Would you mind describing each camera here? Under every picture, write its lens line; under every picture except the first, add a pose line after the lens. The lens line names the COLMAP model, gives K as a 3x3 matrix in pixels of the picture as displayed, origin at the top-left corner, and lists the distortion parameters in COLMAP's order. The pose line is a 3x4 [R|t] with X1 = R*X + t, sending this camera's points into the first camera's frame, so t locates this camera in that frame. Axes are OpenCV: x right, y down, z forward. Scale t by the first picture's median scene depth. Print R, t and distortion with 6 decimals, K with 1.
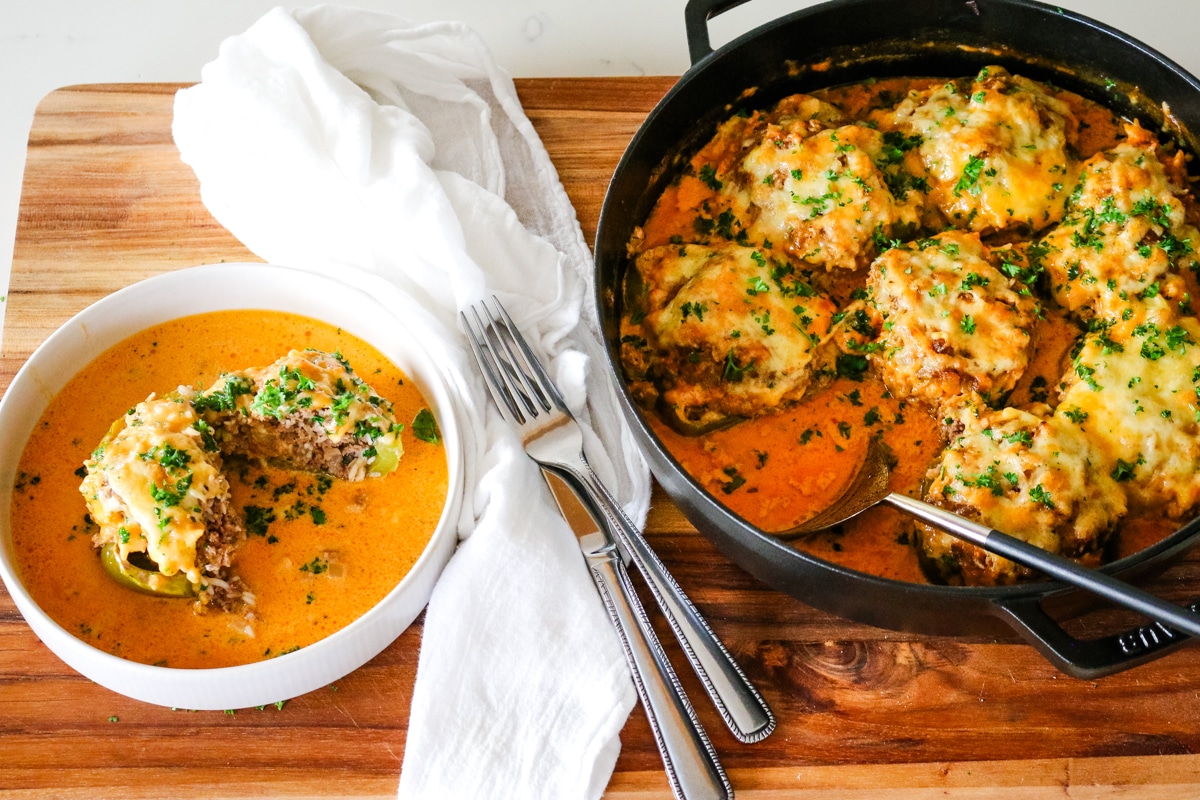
lens RADIAL K [[2438.1, 0, 596.6], [0, 2438.1, 400.4], [0, 0, 1]] dist [0.027054, 0.000000]
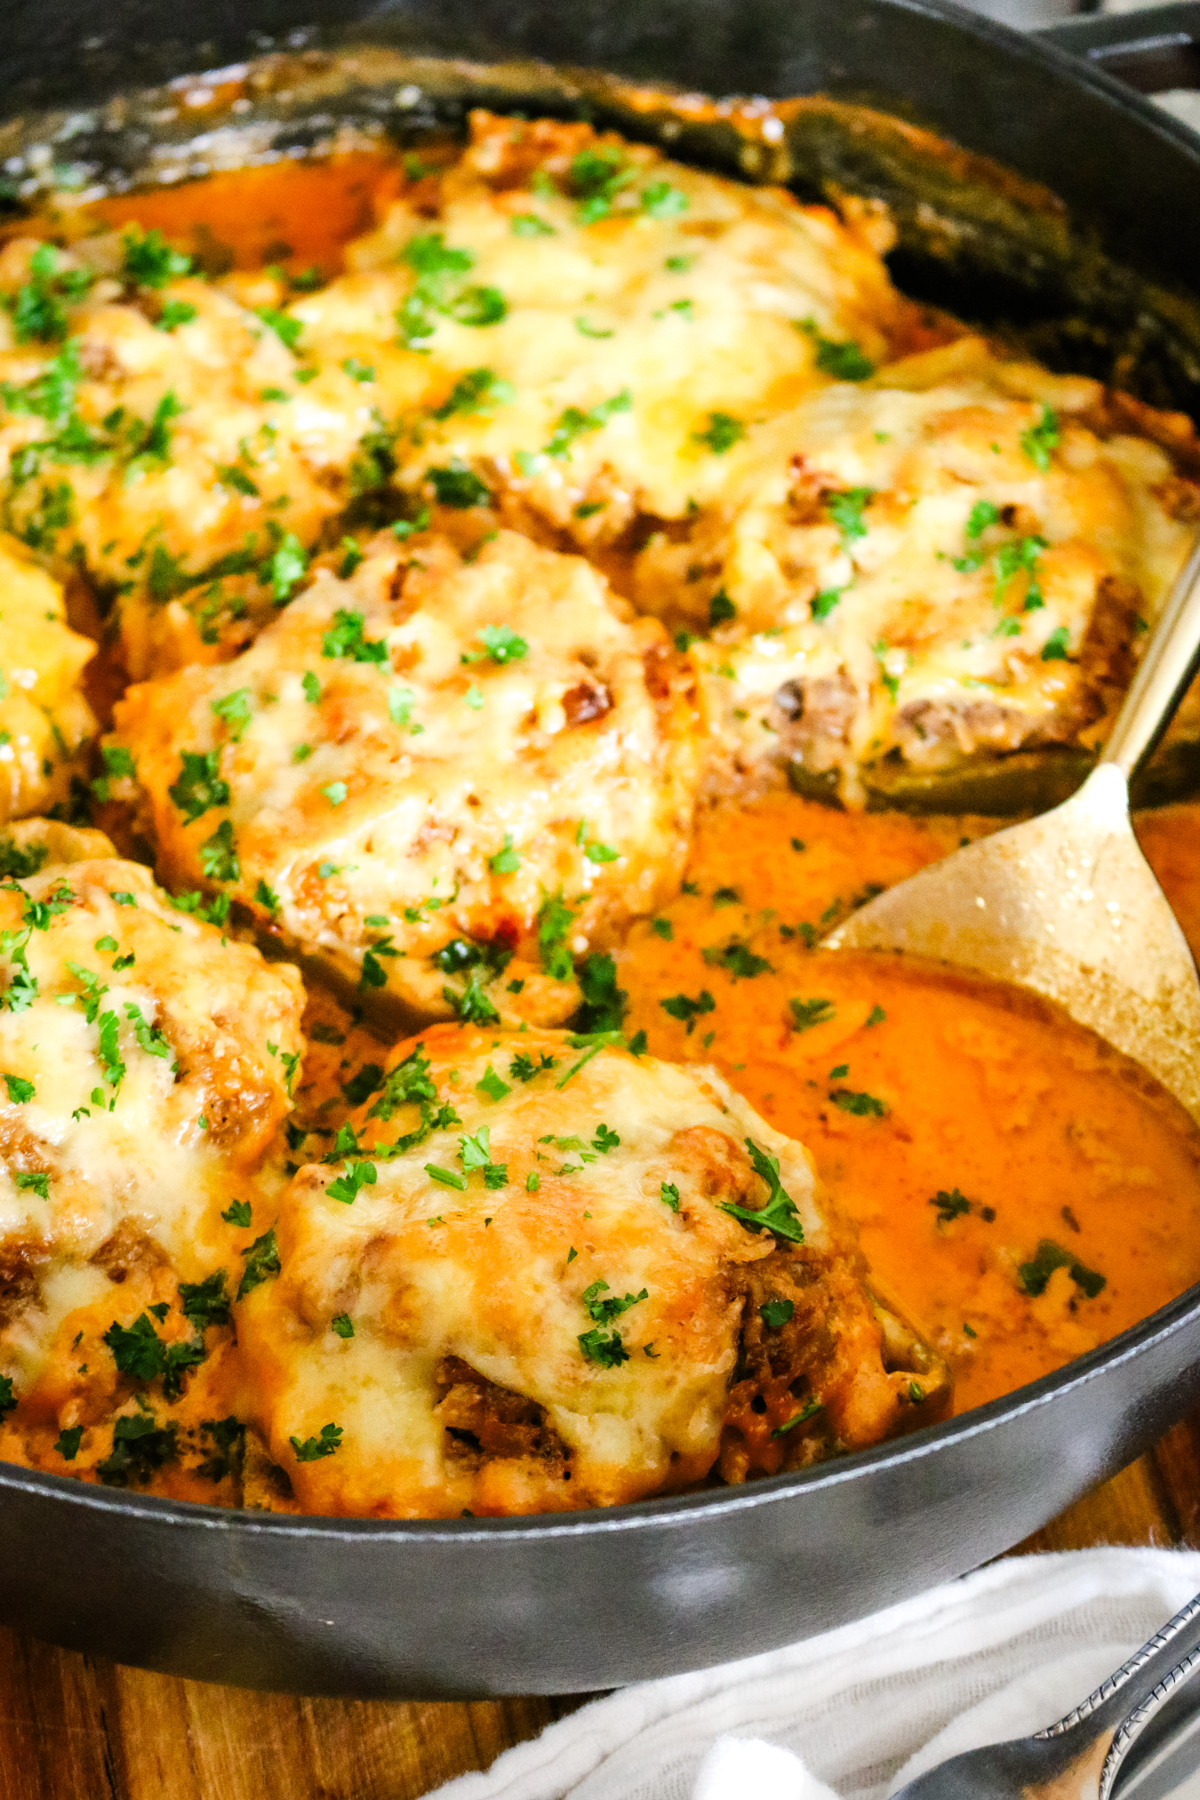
lens RADIAL K [[3657.1, 0, 599.1], [0, 3657.1, 902.2], [0, 0, 1]] dist [0.027054, 0.000000]
pose [[-0.189878, -0.760271, 0.621237, -0.192778], [0.840650, 0.200984, 0.502904, -0.267081], [-0.507202, 0.617733, 0.600959, 0.704864]]
